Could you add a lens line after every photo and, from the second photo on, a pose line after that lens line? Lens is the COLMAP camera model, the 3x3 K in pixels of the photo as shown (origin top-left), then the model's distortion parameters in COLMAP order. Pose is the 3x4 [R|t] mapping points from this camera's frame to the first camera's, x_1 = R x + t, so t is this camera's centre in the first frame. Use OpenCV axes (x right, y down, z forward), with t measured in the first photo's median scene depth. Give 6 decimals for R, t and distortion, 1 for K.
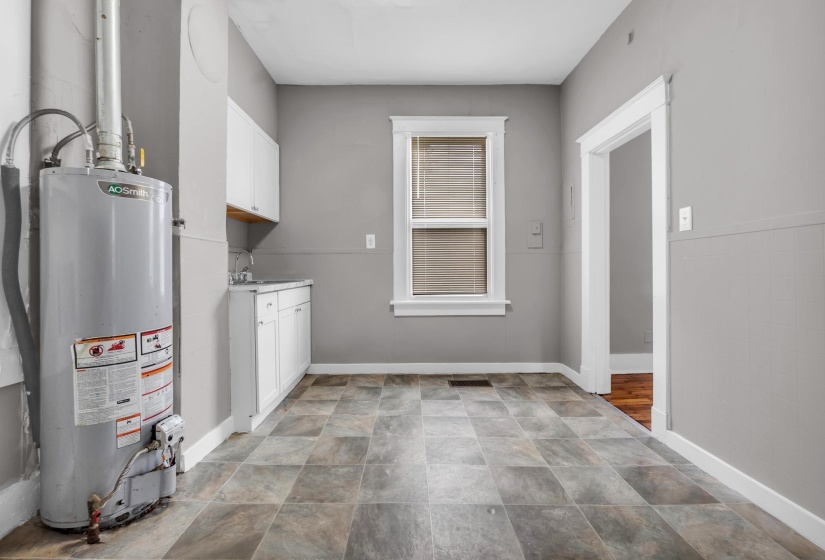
lens RADIAL K [[367.3, 0, 412.1], [0, 367.3, 274.3], [0, 0, 1]] dist [0.027806, 0.001464]
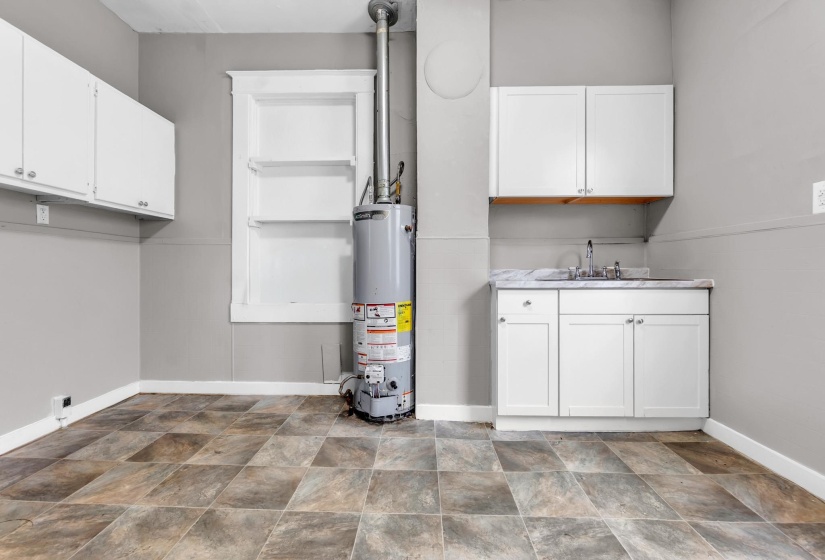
lens RADIAL K [[367.3, 0, 405.9], [0, 367.3, 266.2], [0, 0, 1]] dist [0.027806, 0.001464]
pose [[-0.026346, -0.003362, -0.999647, 0.566232], [-0.009358, 0.999951, -0.003116, -0.000764], [0.999609, 0.009273, -0.026376, 0.815807]]
